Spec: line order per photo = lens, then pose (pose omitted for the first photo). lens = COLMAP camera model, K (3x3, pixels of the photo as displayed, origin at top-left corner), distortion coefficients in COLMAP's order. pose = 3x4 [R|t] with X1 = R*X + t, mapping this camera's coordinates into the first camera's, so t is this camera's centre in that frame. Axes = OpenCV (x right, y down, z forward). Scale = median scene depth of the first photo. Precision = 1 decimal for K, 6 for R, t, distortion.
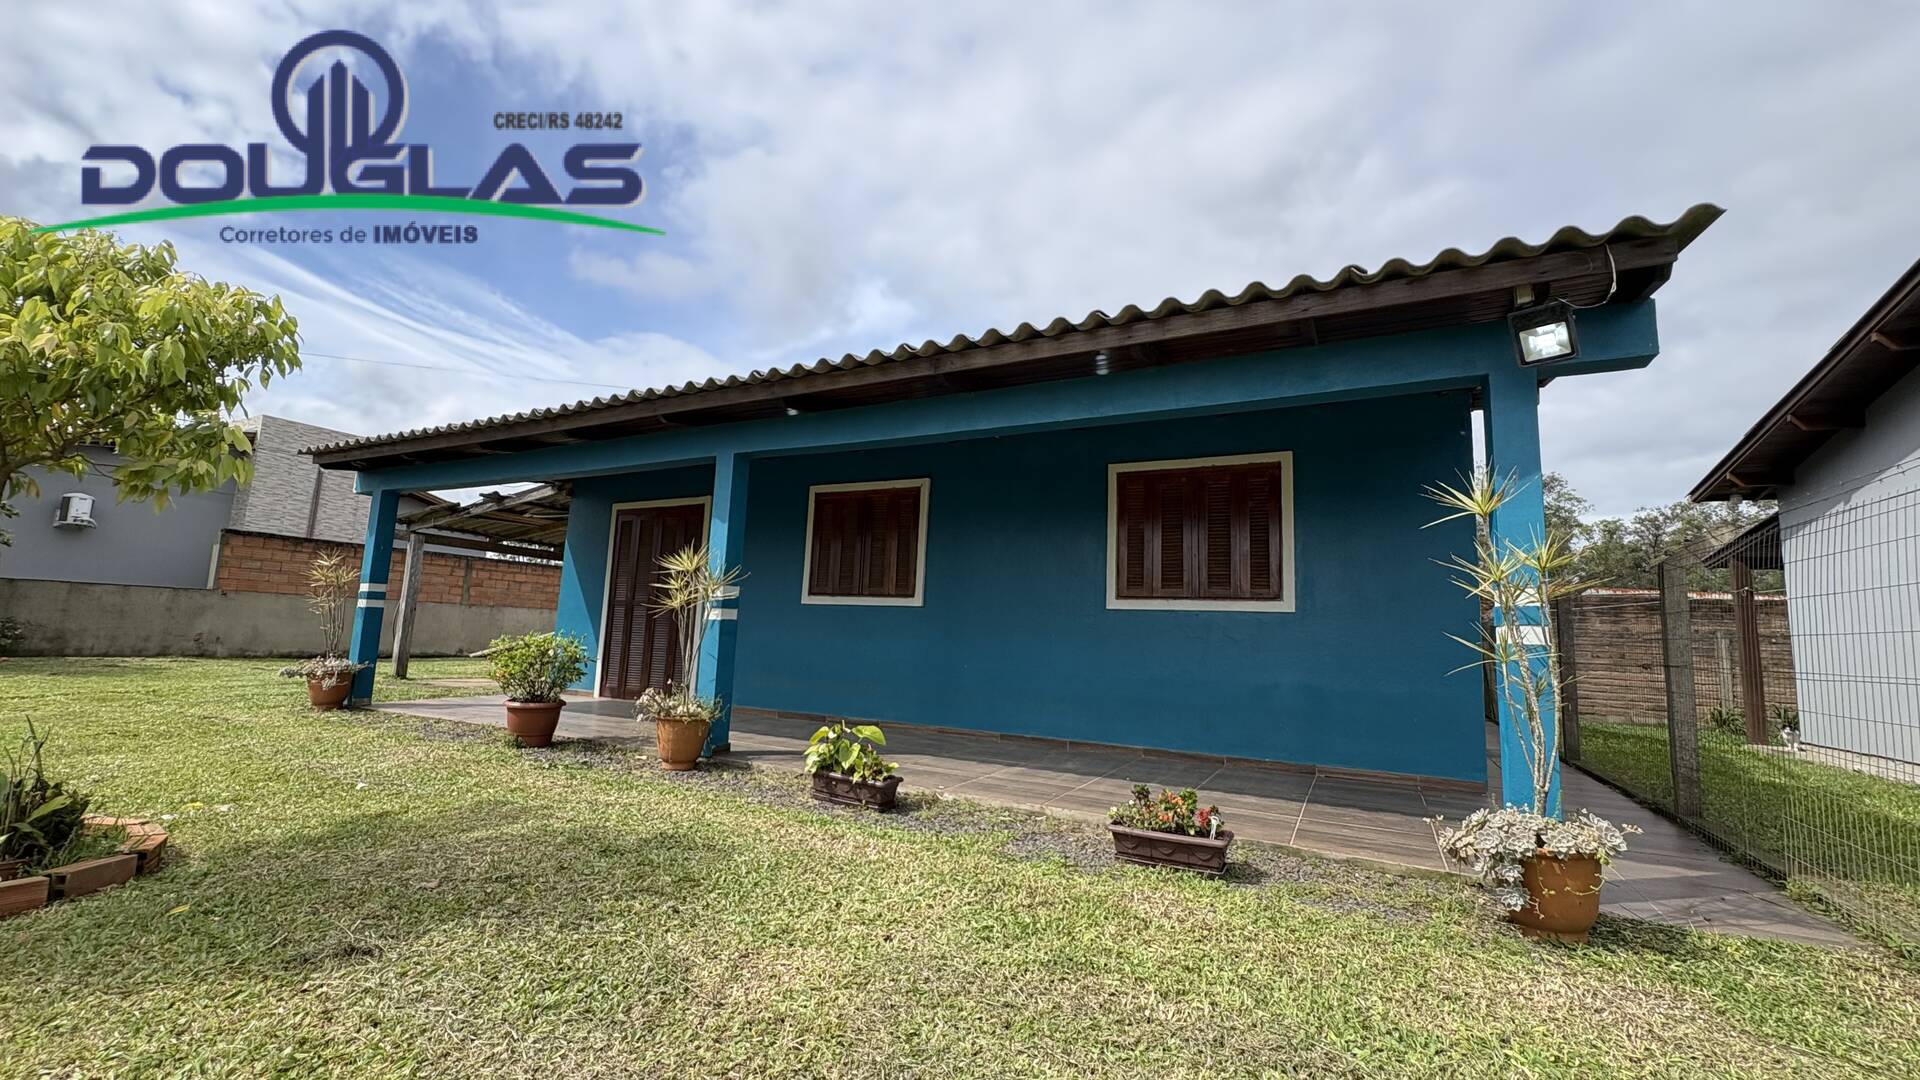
lens RADIAL K [[763.3, 0, 964.5], [0, 763.3, 545.9], [0, 0, 1]] dist [0.001002, -0.000181]
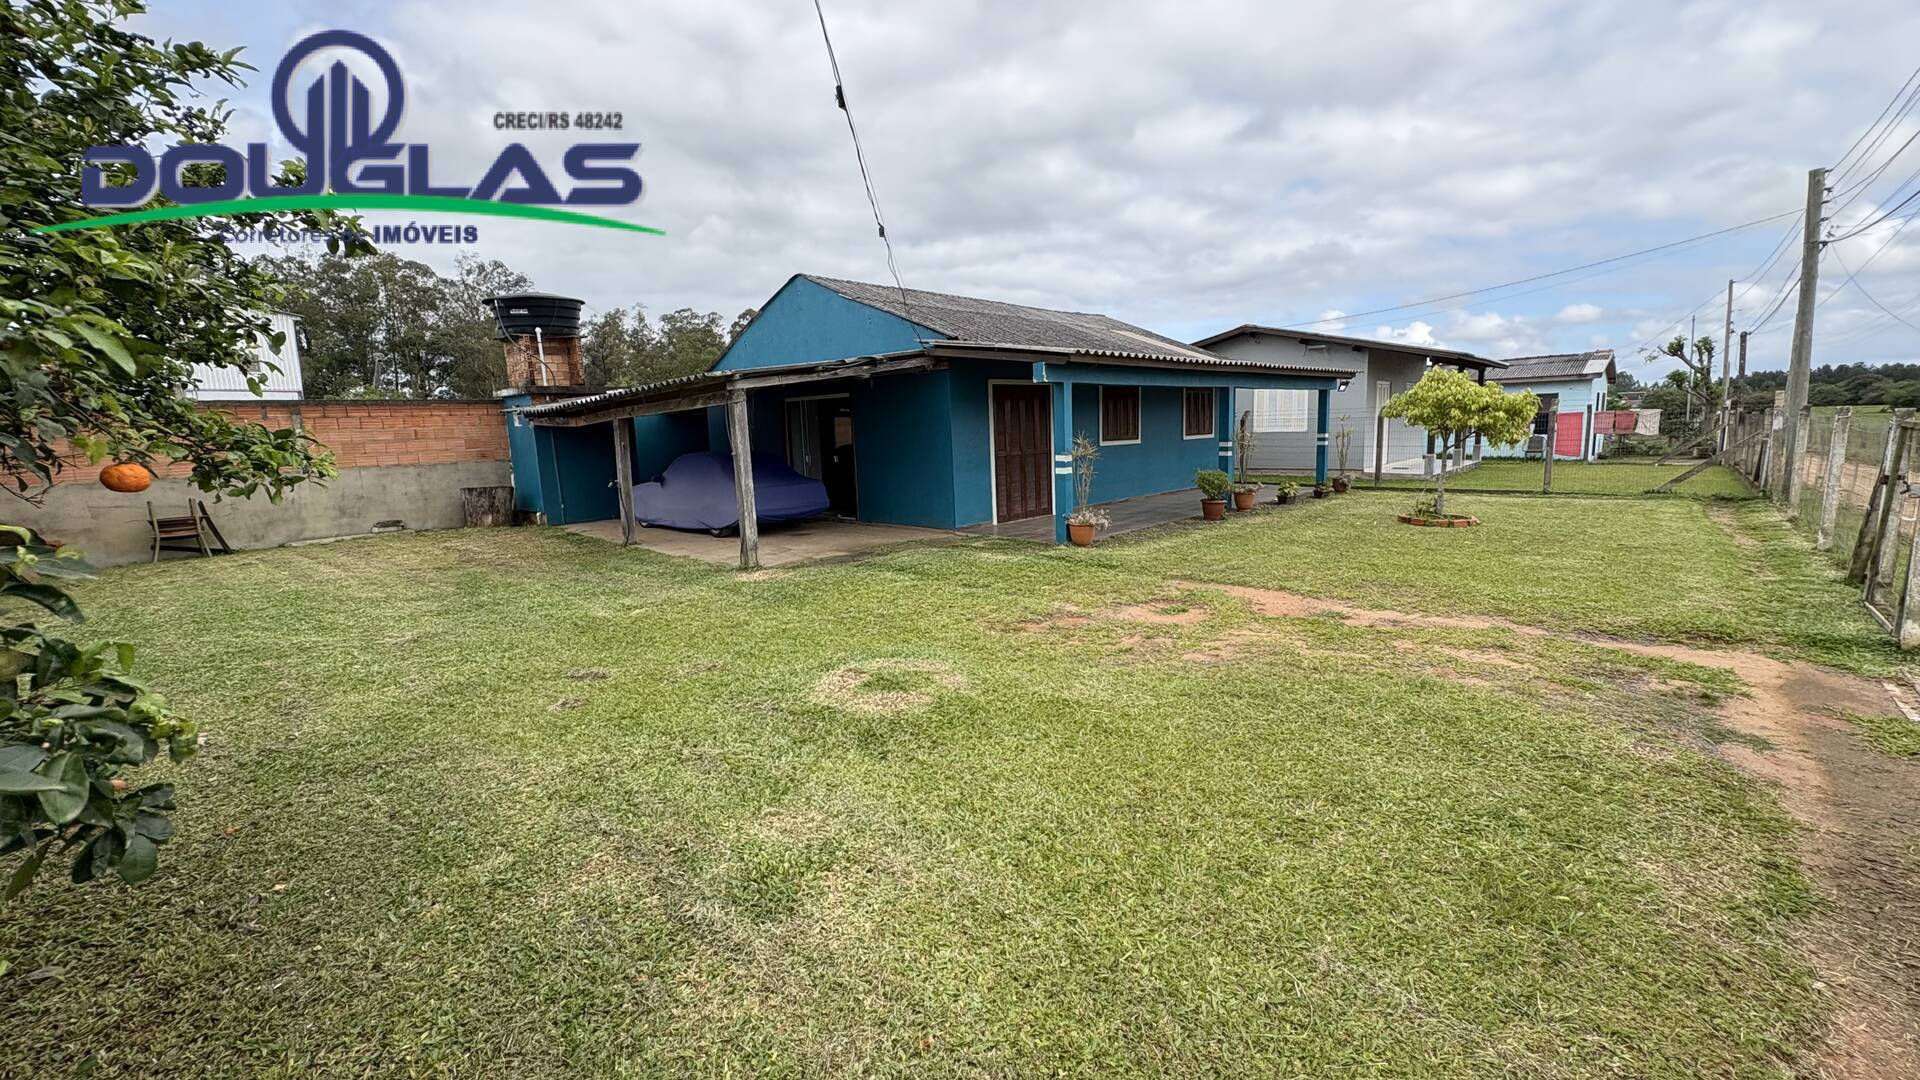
lens RADIAL K [[763.3, 0, 953.3], [0, 763.3, 564.6], [0, 0, 1]] dist [0.001002, -0.000181]
pose [[0.276862, -0.218791, 0.935670, -2.939168], [-0.071737, 0.966310, 0.247182, -0.109469], [-0.958228, -0.135558, 0.251839, 1.161404]]
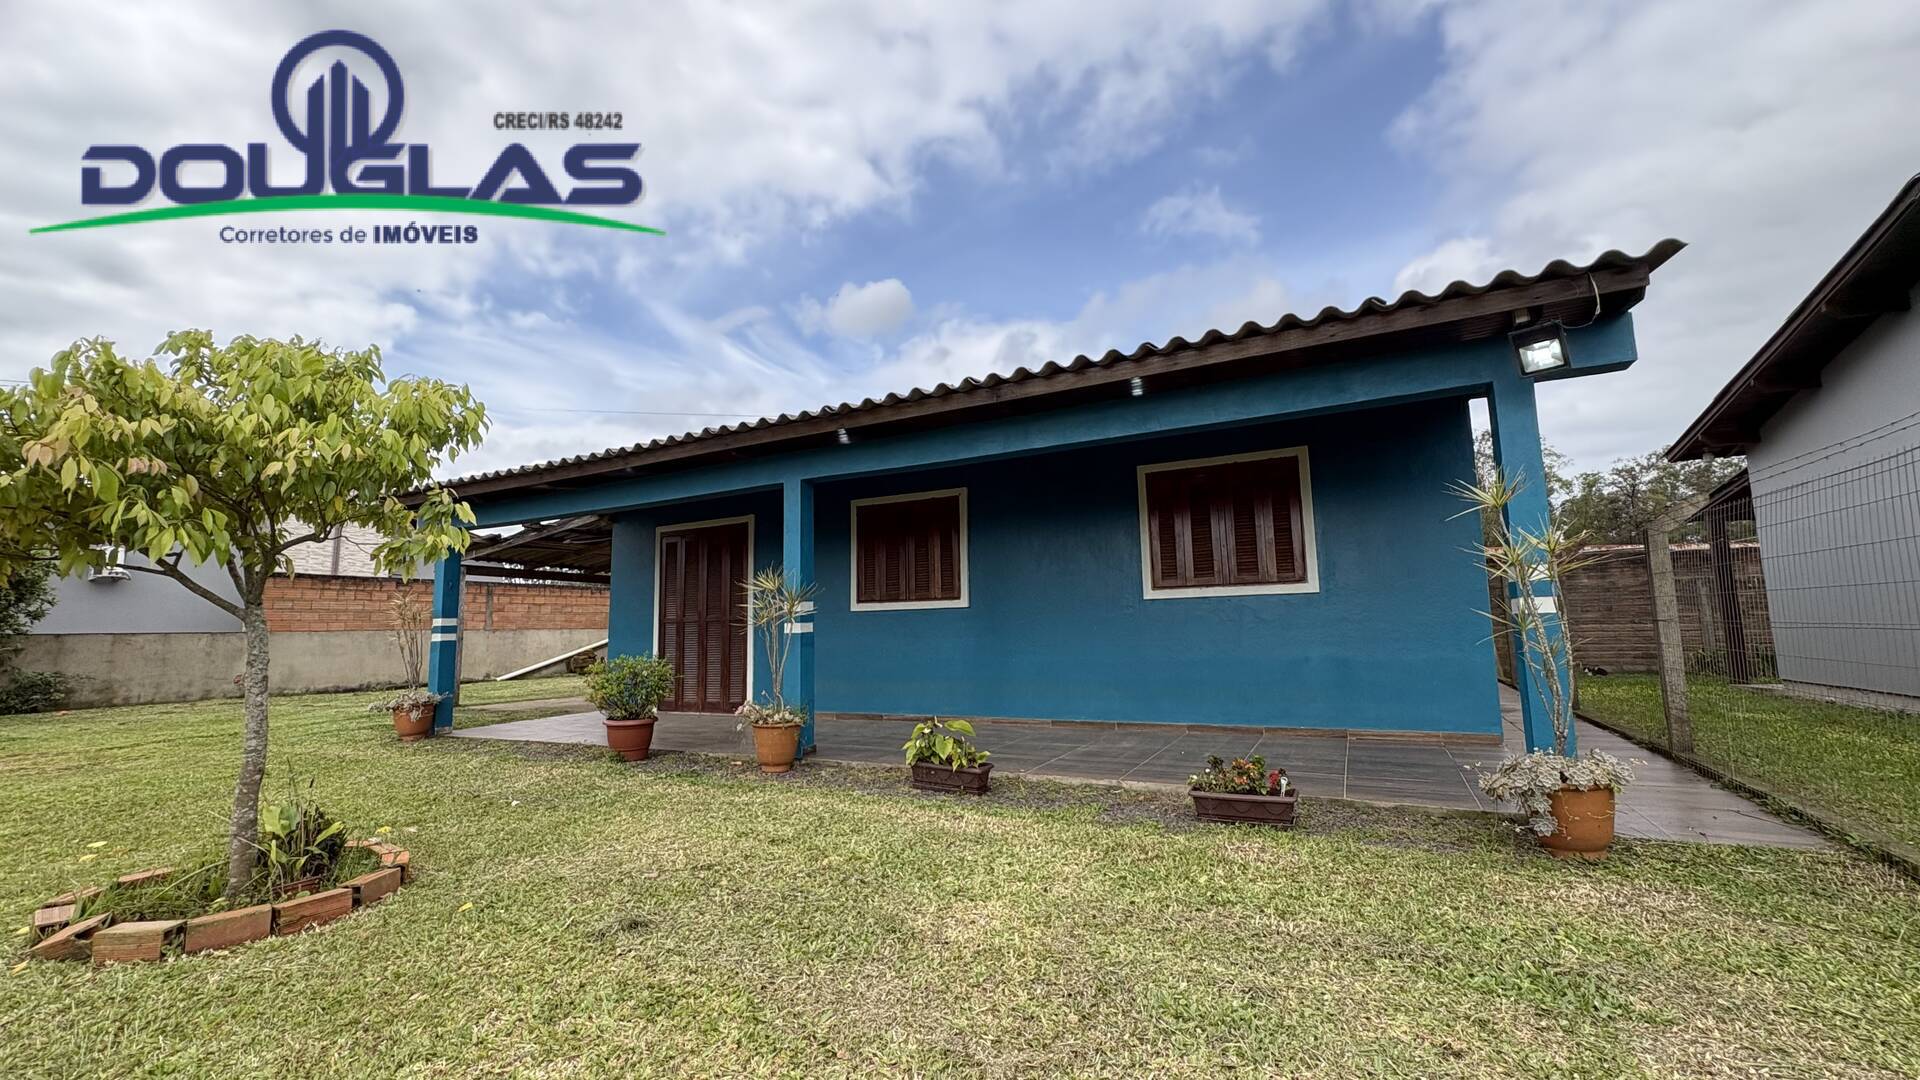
lens RADIAL K [[763.3, 0, 964.5], [0, 763.3, 544.5], [0, 0, 1]] dist [0.001002, -0.000181]
pose [[0.997909, -0.062873, 0.014995, -0.090868], [0.062722, 0.997977, 0.010360, -0.025522], [-0.015616, -0.009397, 0.999834, -0.092082]]
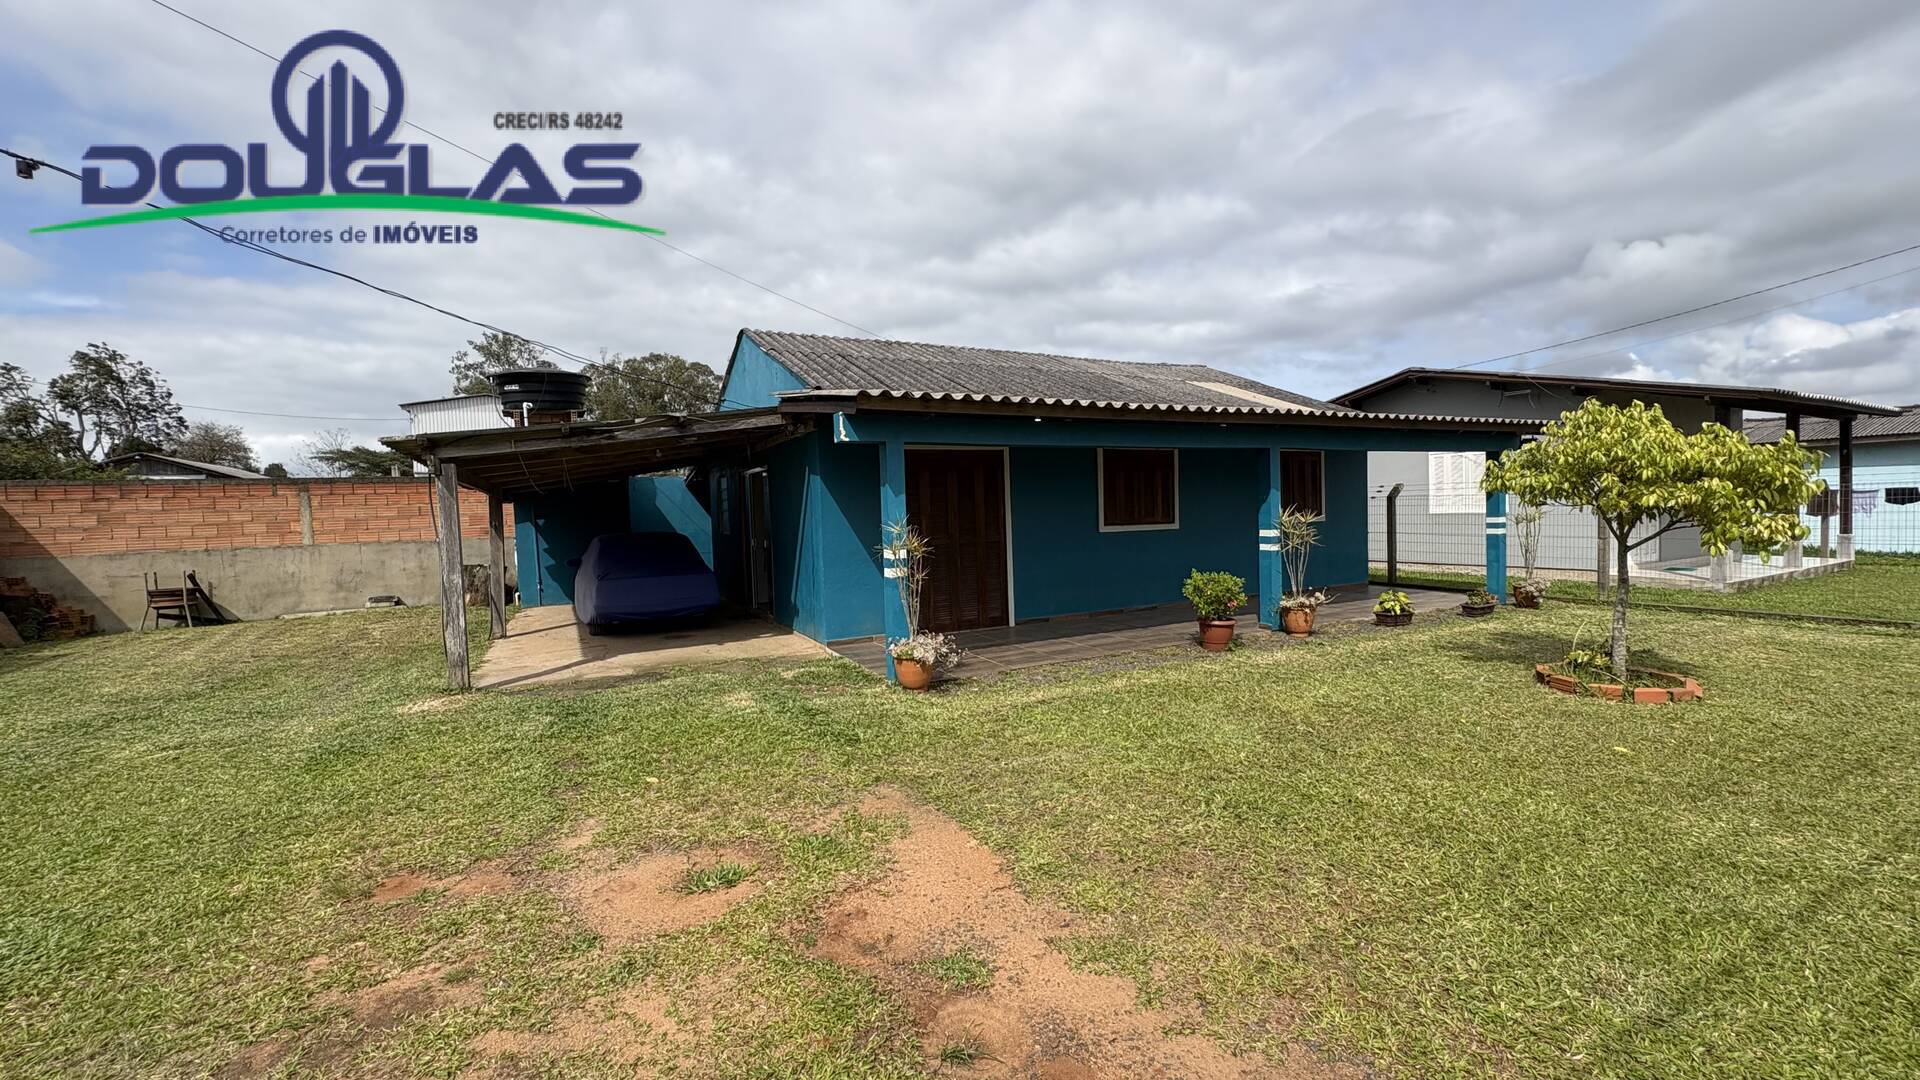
lens RADIAL K [[763.3, 0, 962.1], [0, 763.3, 550.2], [0, 0, 1]] dist [0.001002, -0.000181]
pose [[0.561274, -0.097863, 0.821824, -2.031542], [-0.048810, 0.987342, 0.150908, -0.117309], [-0.826190, -0.124813, 0.549393, 0.638661]]
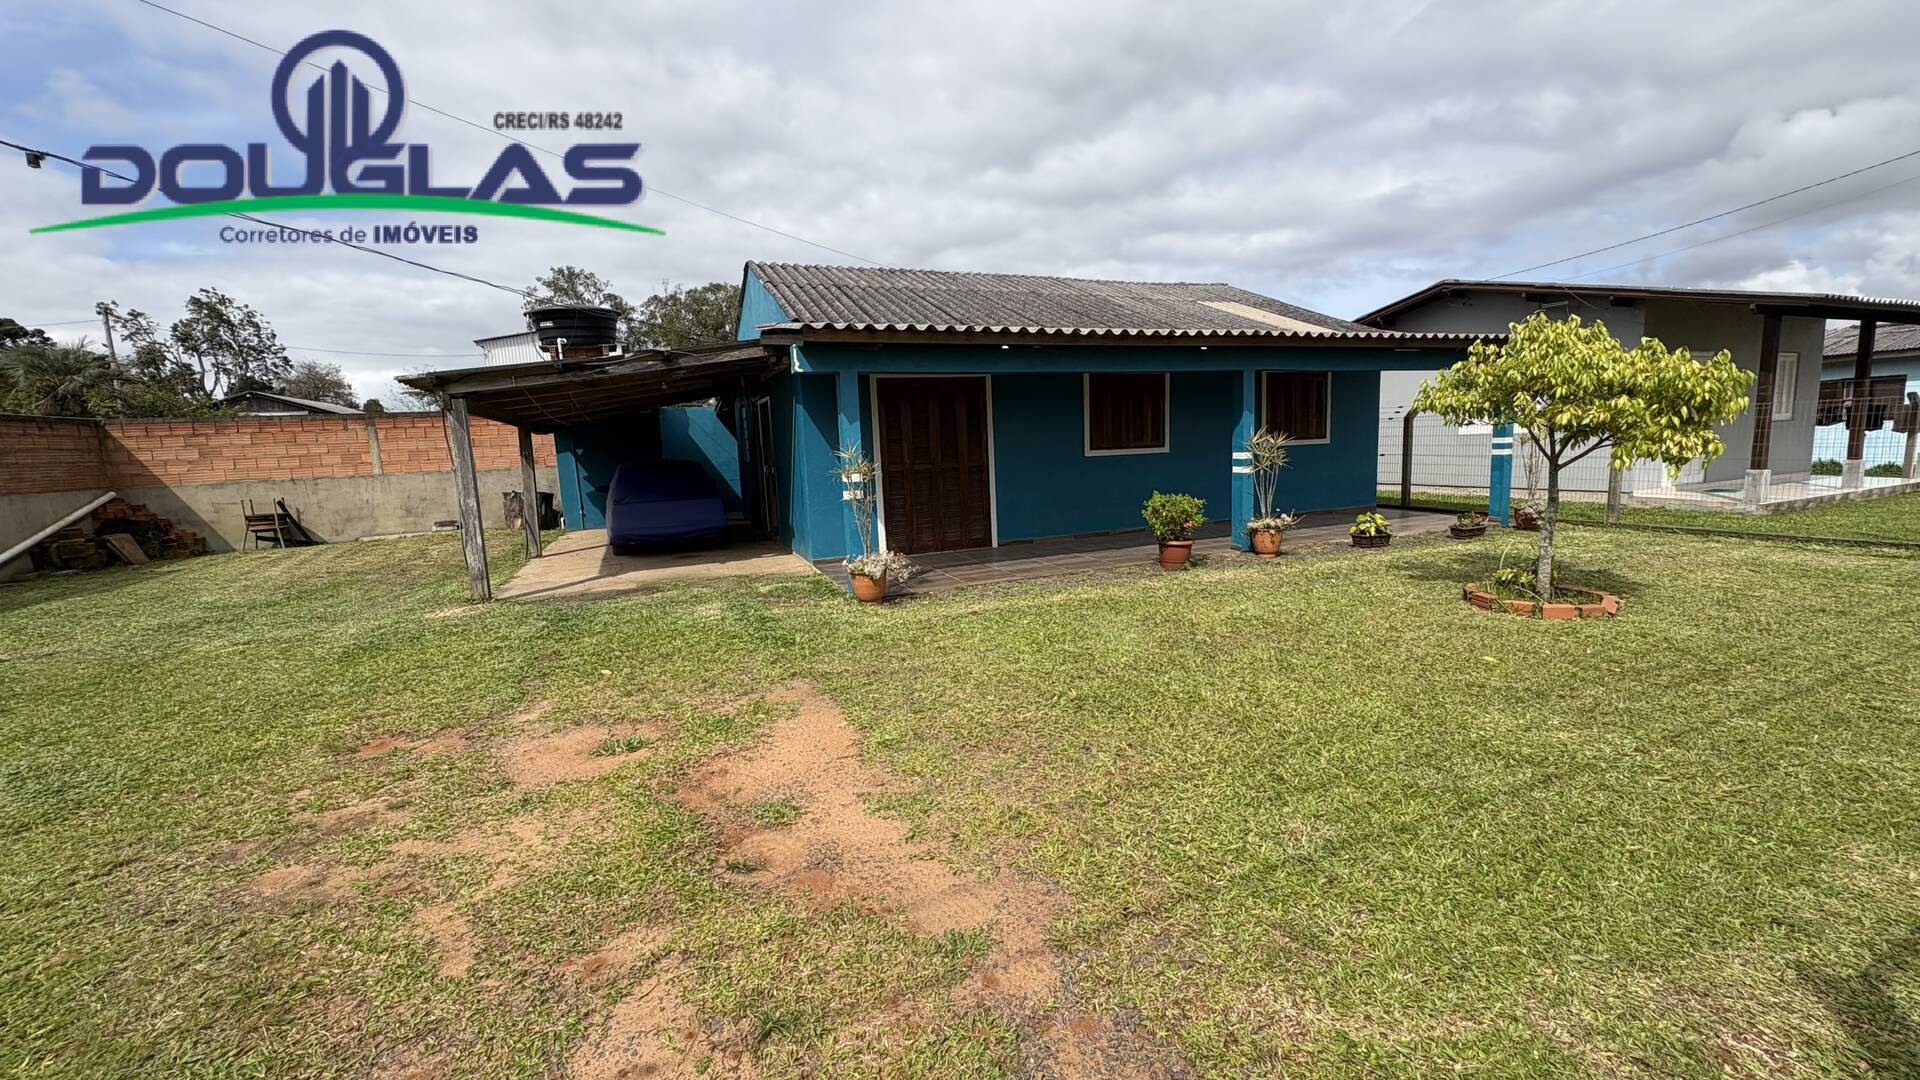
lens RADIAL K [[763.3, 0, 960.1], [0, 763.3, 554.6], [0, 0, 1]] dist [0.001002, -0.000181]
pose [[0.630878, -0.179318, 0.754876, -1.984193], [-0.028637, 0.966882, 0.253612, -0.132184], [-0.775353, -0.181616, 0.604850, 0.434837]]
